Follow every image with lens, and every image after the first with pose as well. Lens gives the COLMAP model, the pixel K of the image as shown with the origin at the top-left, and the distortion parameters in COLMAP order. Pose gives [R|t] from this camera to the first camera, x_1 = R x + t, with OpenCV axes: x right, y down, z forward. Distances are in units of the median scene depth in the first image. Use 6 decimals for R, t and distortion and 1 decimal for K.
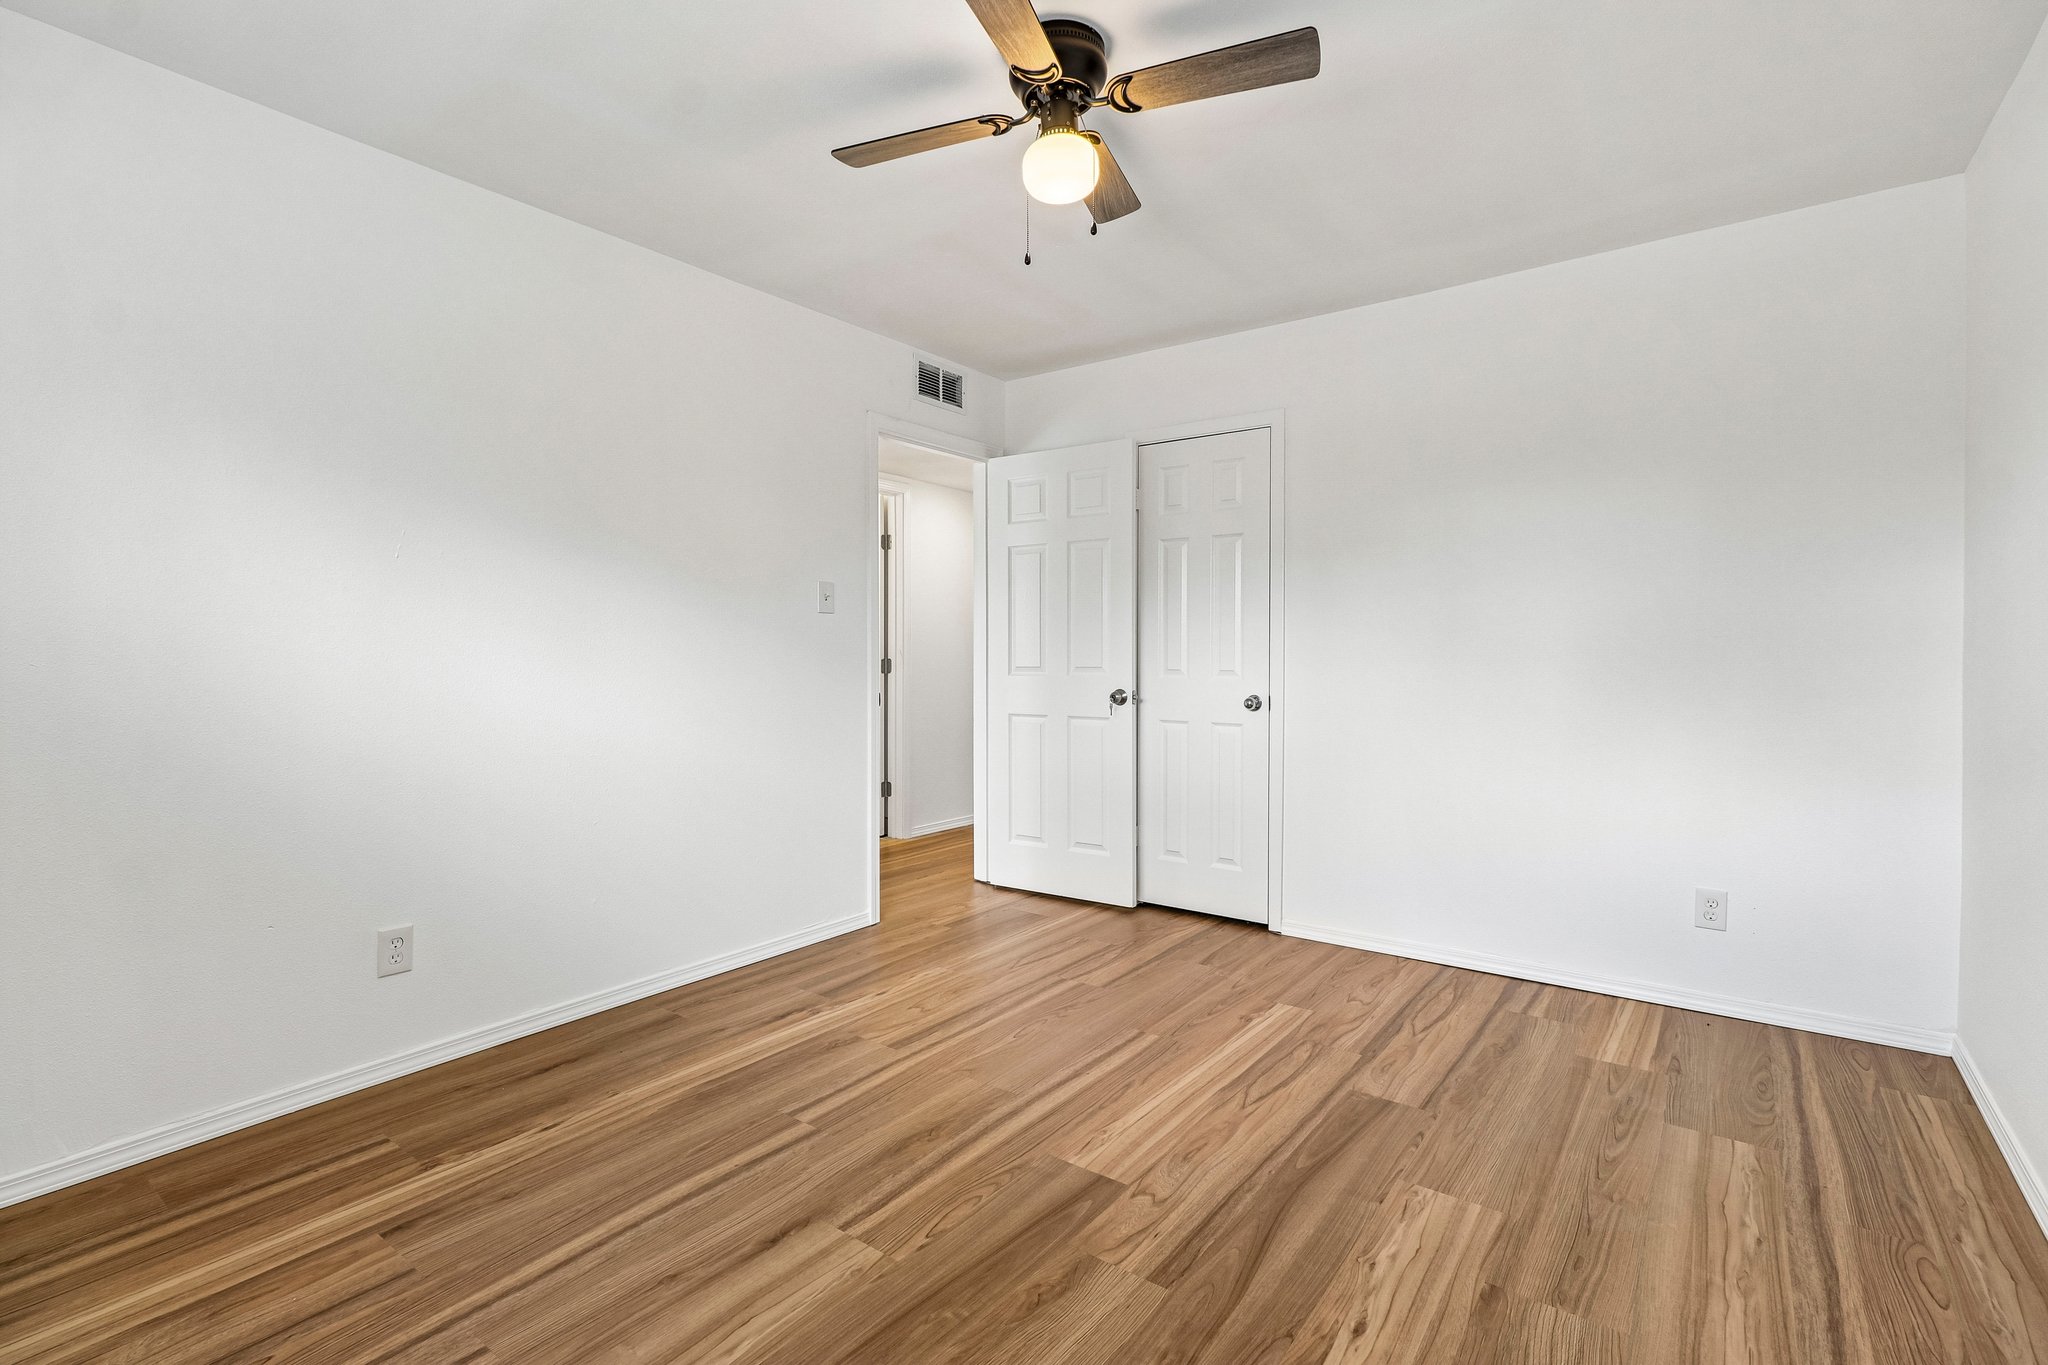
lens RADIAL K [[939.1, 0, 1024.4], [0, 939.1, 679.6], [0, 0, 1]] dist [0.004028, -0.001461]
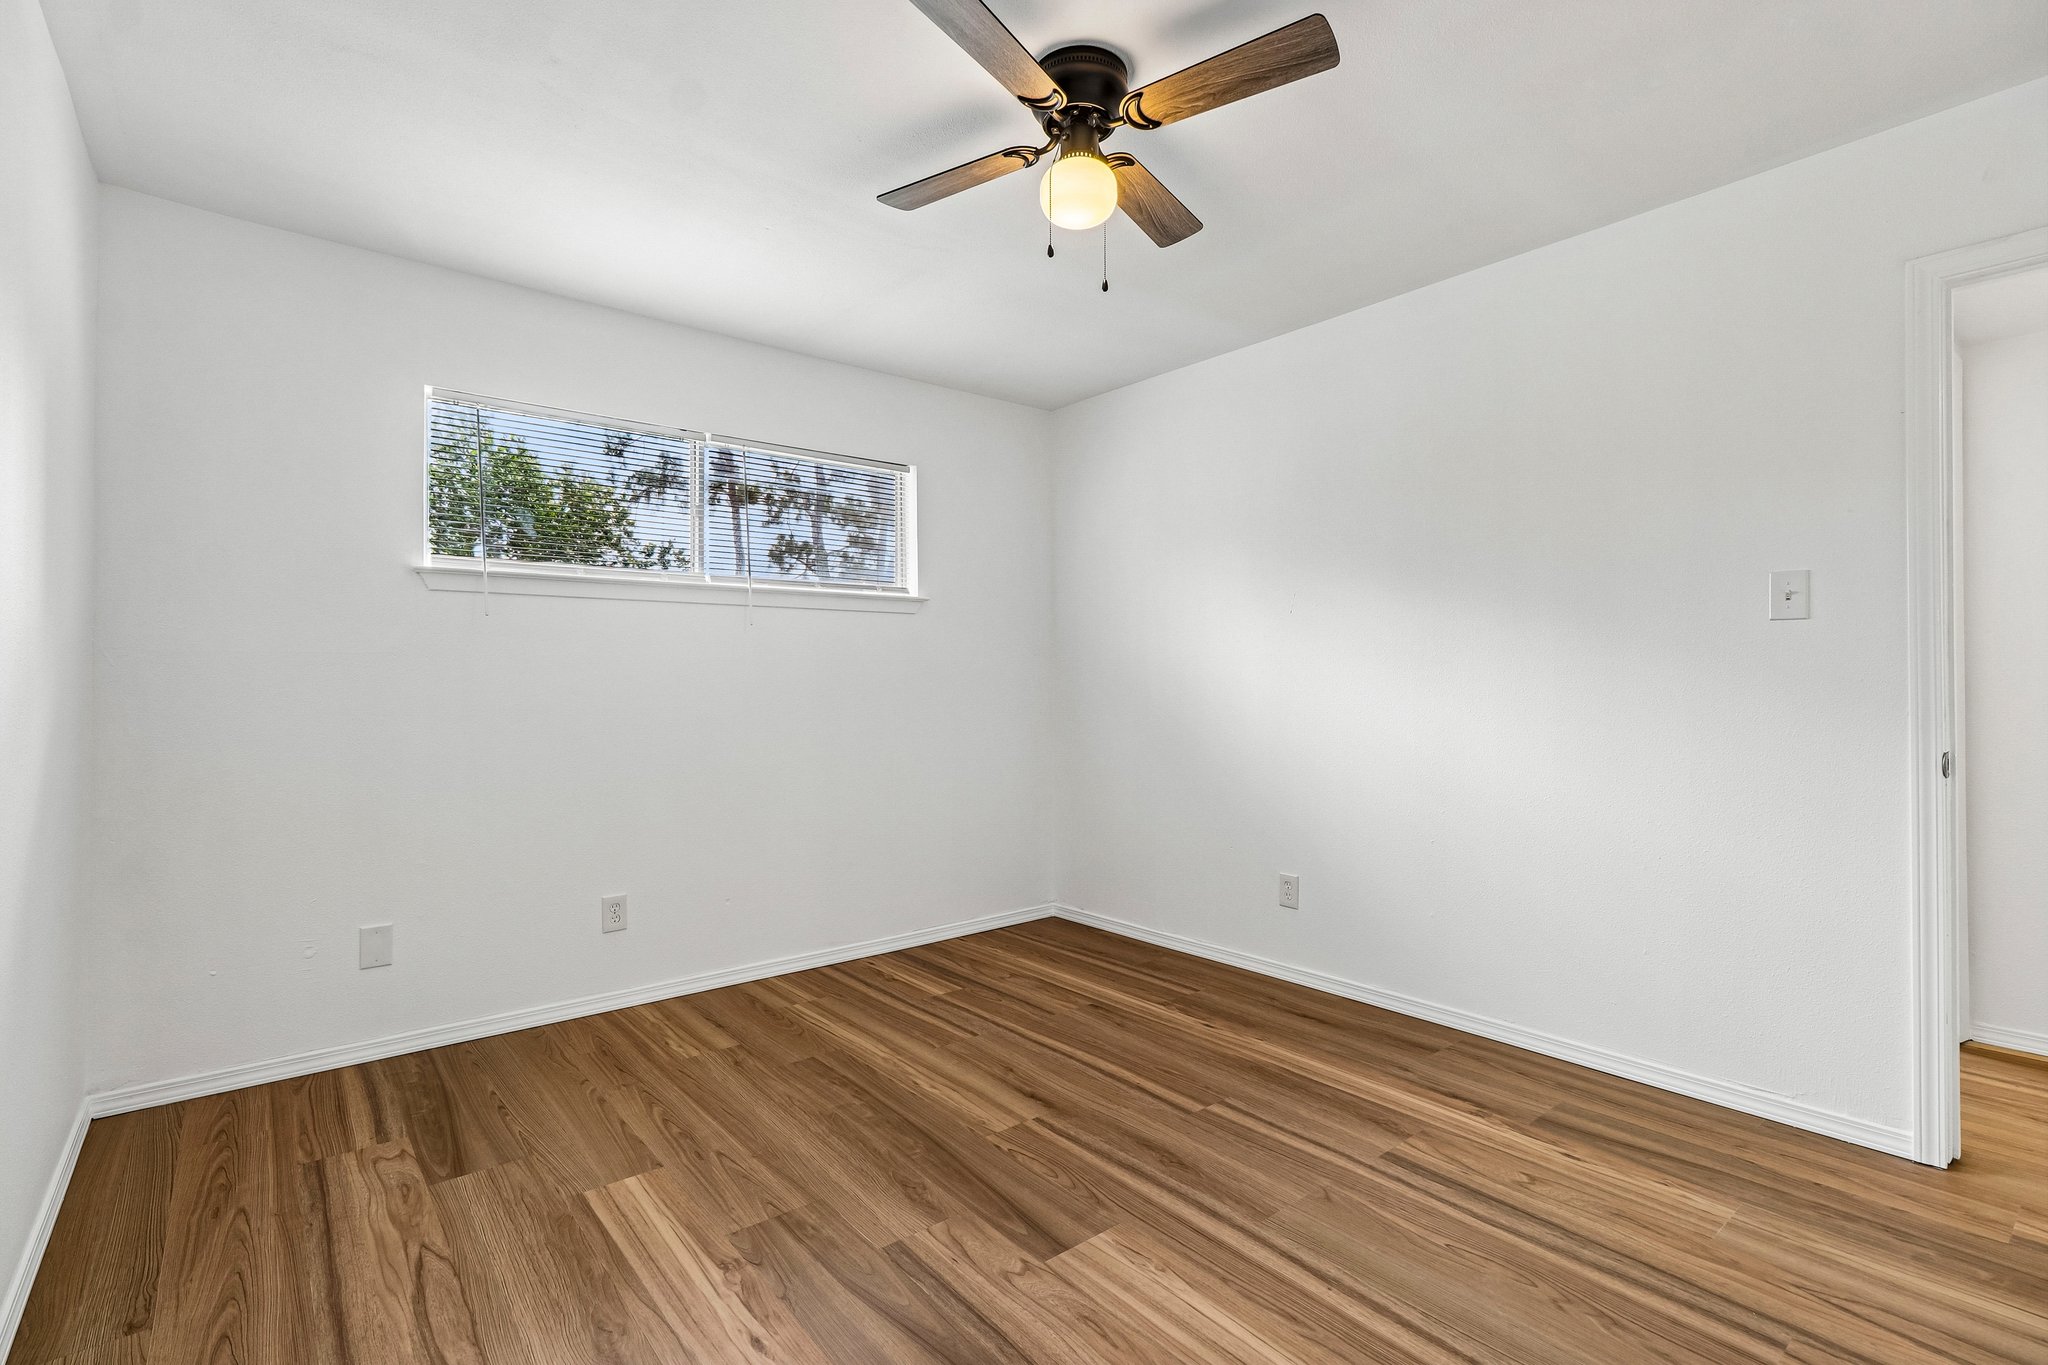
lens RADIAL K [[939.1, 0, 1023.6], [0, 939.1, 681.8], [0, 0, 1]] dist [0.004028, -0.001461]
pose [[-0.236072, 0.003376, -0.971730, 0.869509], [-0.025837, 0.999619, 0.009749, -0.032162], [0.971392, 0.027408, -0.235895, 1.021060]]
